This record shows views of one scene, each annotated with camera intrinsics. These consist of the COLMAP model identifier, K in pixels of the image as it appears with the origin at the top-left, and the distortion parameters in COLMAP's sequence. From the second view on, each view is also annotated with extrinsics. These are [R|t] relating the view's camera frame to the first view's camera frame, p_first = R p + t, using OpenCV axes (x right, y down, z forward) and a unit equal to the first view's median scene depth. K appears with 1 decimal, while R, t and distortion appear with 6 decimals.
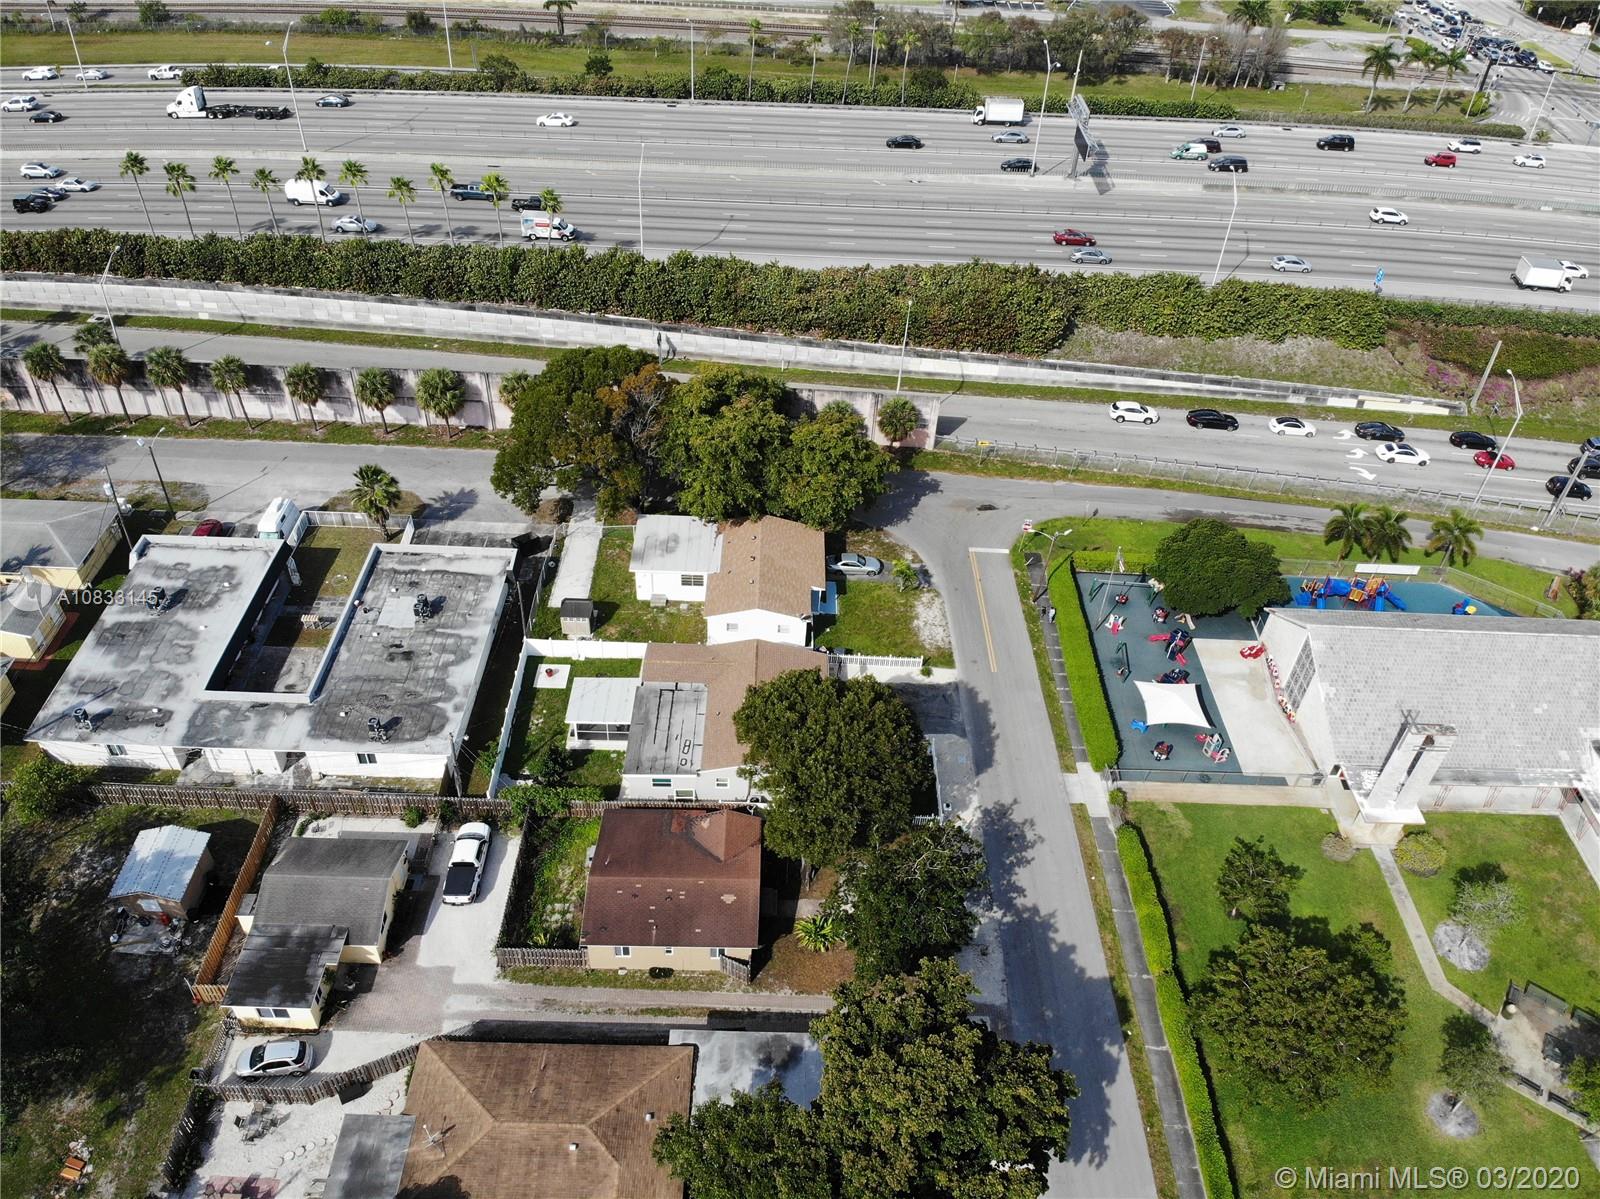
lens RADIAL K [[1170.4, 0, 793.9], [0, 1170.4, 609.6], [0, 0, 1]] dist [0.169315, -0.329501]
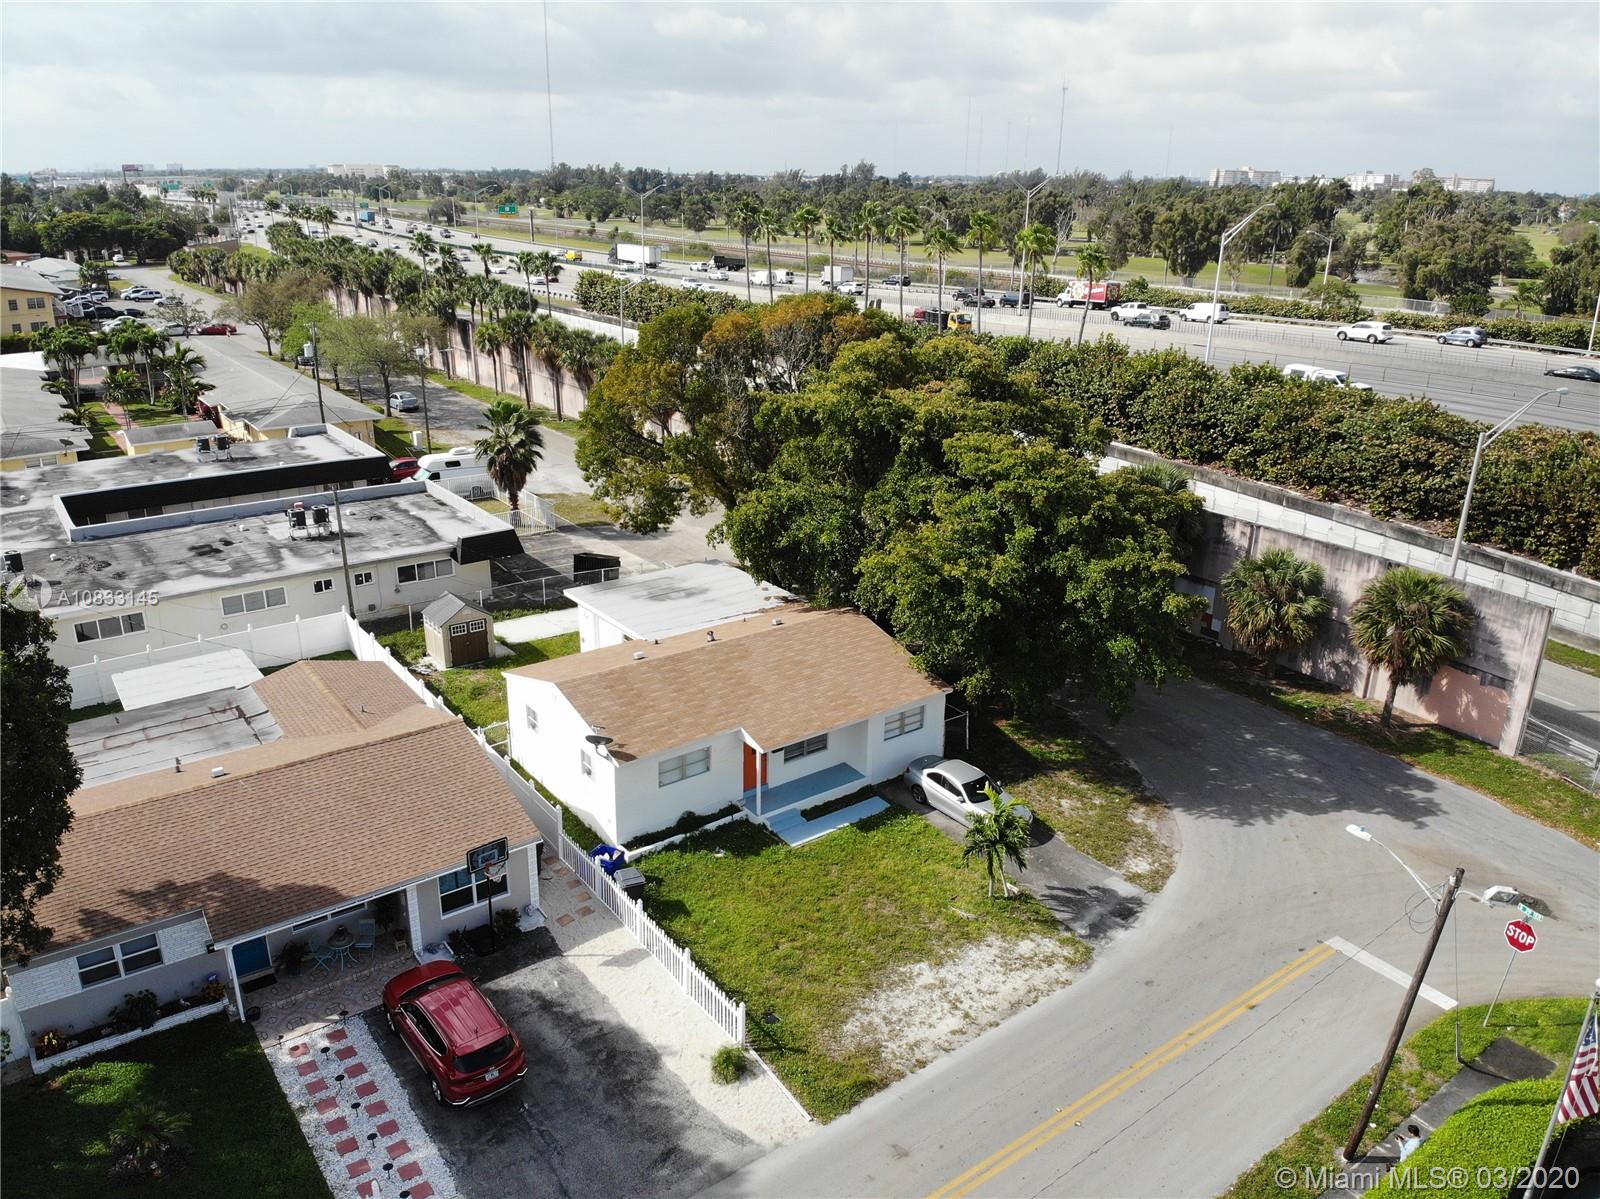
lens RADIAL K [[1170.4, 0, 793.9], [0, 1170.4, 609.6], [0, 0, 1]] dist [0.169315, -0.329501]
pose [[0.602644, 0.244542, -0.759618, 0.262037], [-0.513400, 0.847551, -0.134456, -0.010103], [0.610935, 0.471017, 0.636319, 0.622695]]
